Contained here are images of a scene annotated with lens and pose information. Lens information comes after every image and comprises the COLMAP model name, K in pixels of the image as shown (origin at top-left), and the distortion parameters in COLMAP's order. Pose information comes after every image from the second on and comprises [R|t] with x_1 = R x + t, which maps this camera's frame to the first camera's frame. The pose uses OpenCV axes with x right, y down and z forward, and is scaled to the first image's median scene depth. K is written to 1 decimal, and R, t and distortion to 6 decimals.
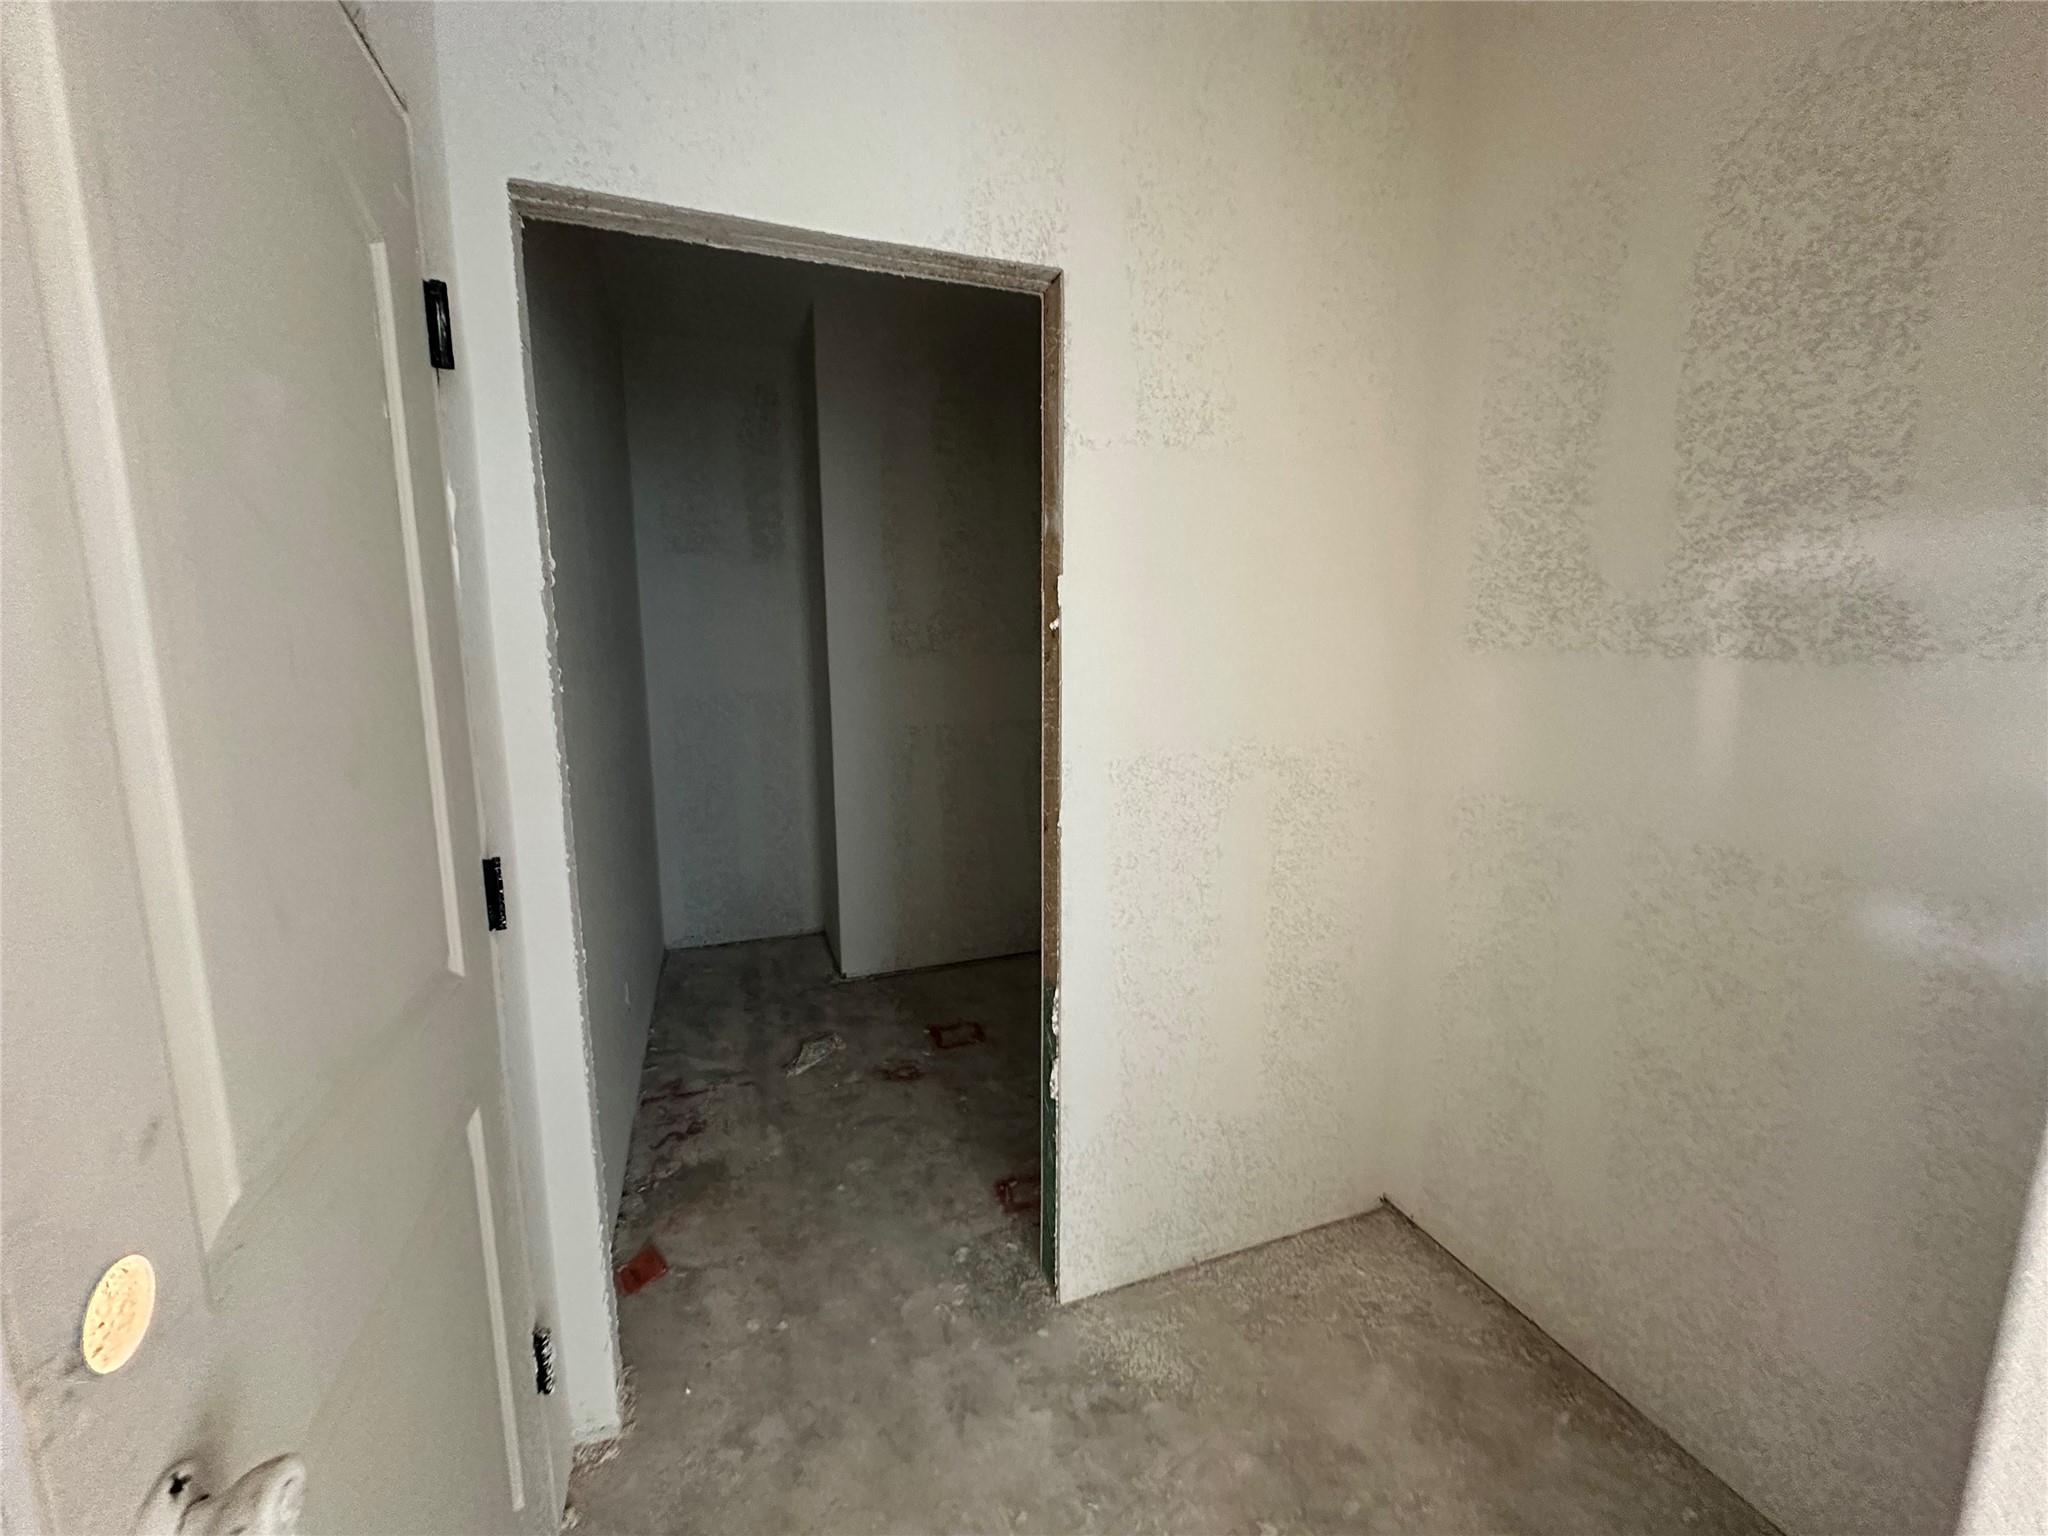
lens RADIAL K [[821.3, 0, 1031.2], [0, 821.3, 772.8], [0, 0, 1]] dist [-0.005850, 0.000356]
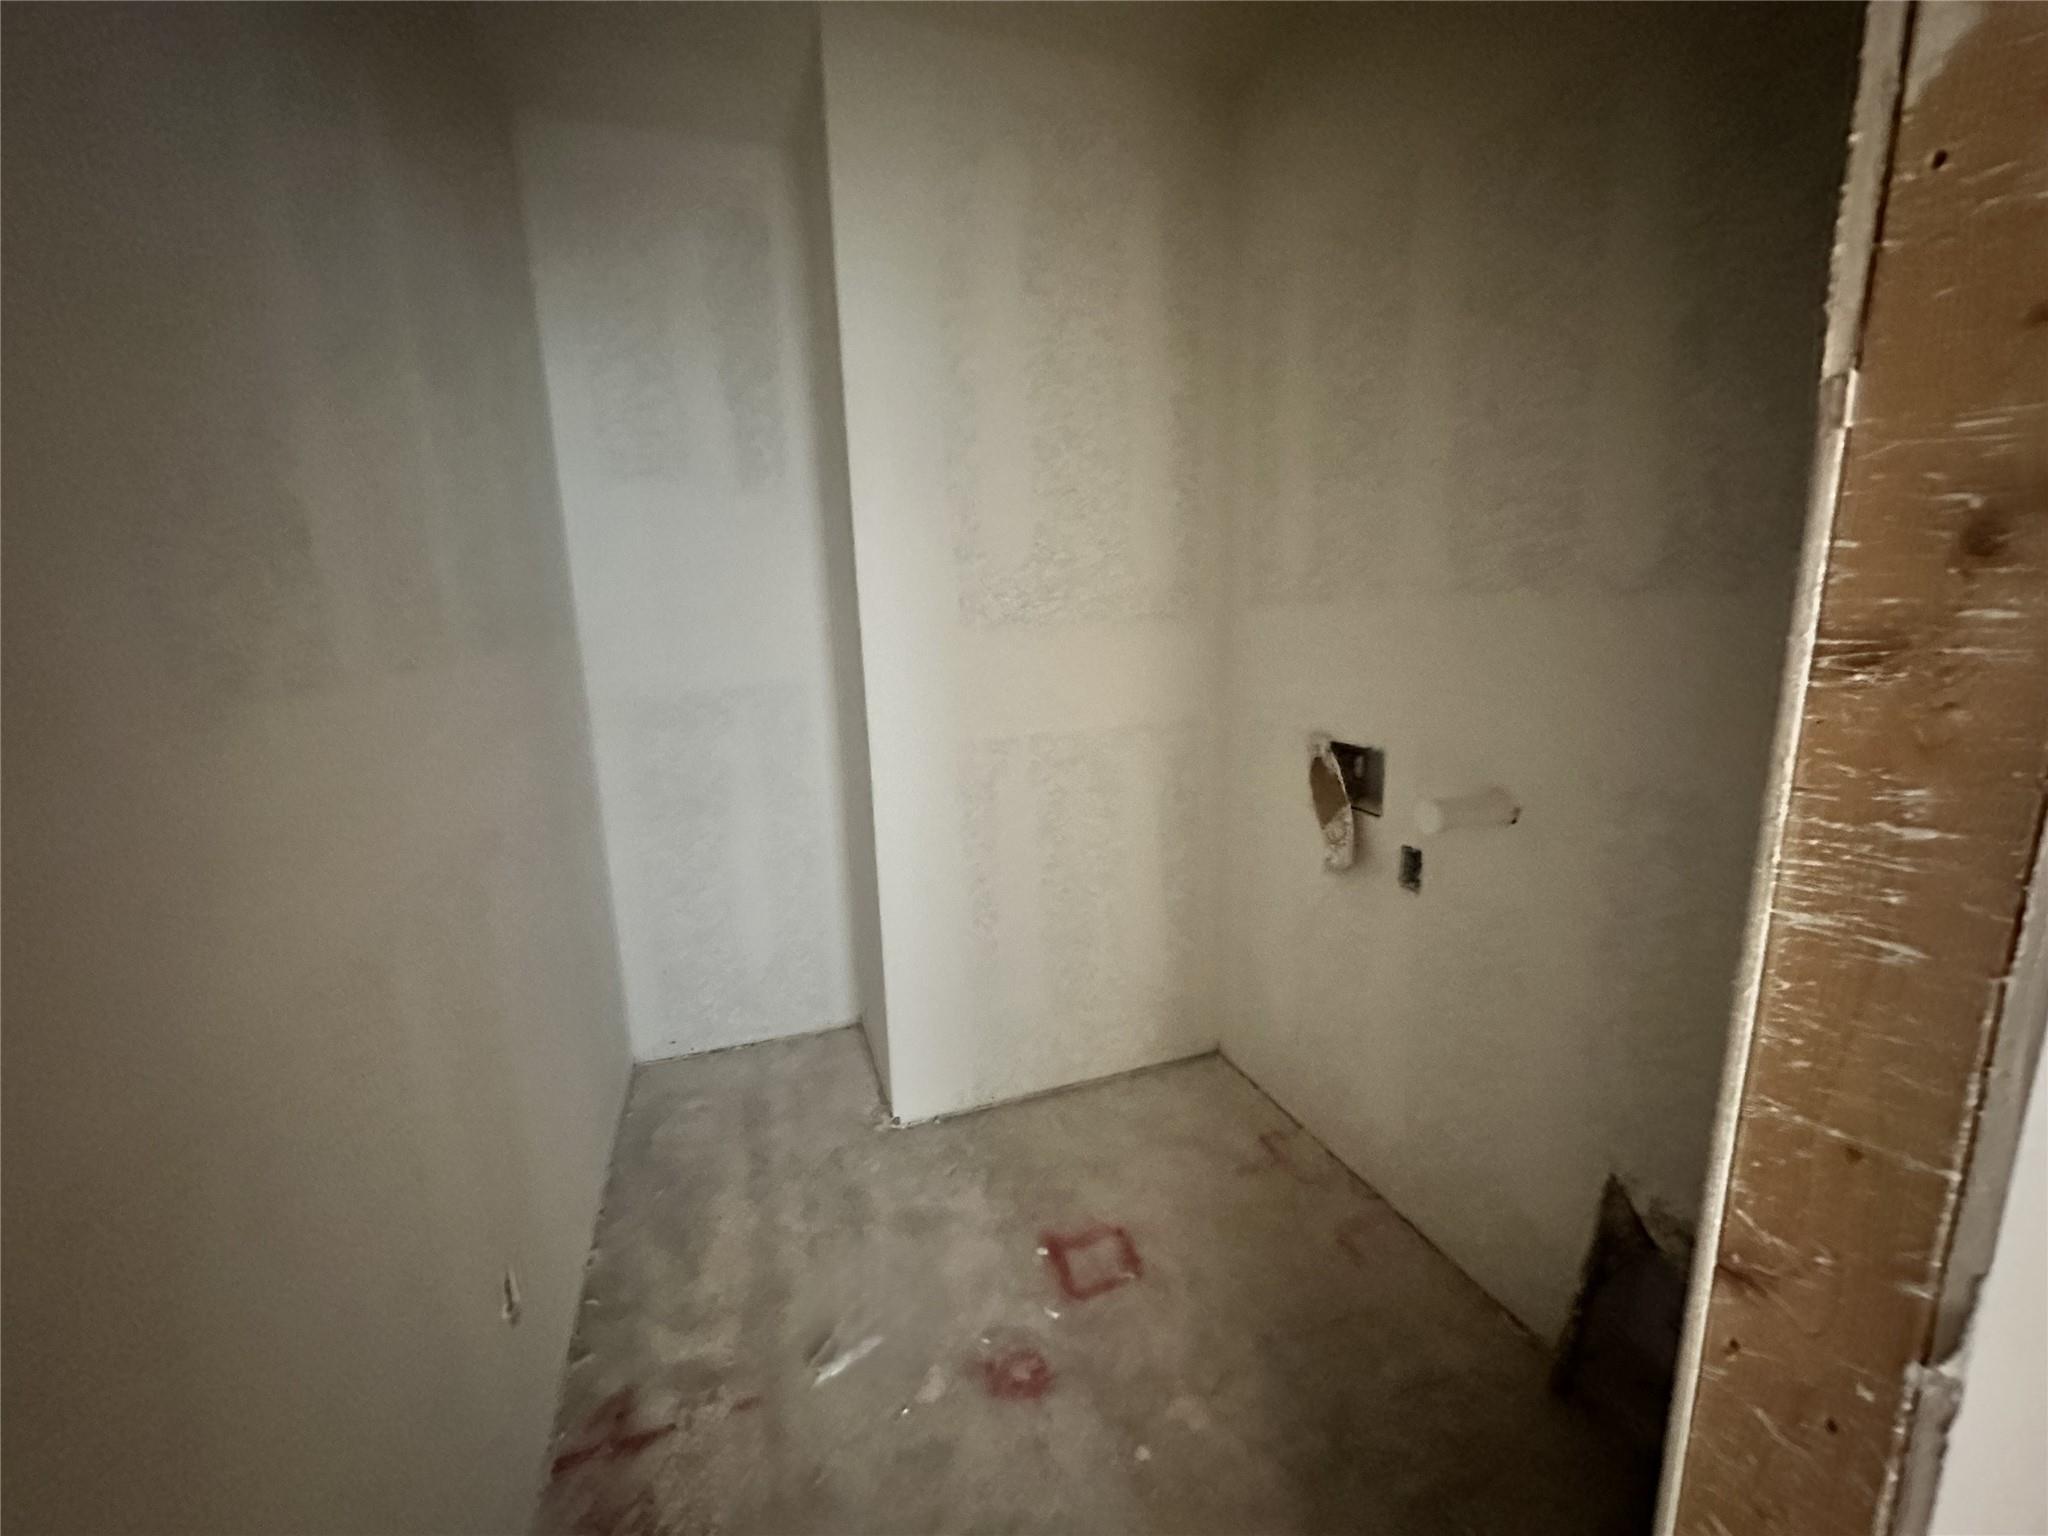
lens RADIAL K [[821.3, 0, 1016.3], [0, 821.3, 767.0], [0, 0, 1]] dist [-0.005850, 0.000356]
pose [[0.999121, -0.021491, -0.035988, -0.107833], [0.022482, 0.999373, 0.027357, -0.054353], [0.035377, -0.028142, 0.998978, 0.373554]]
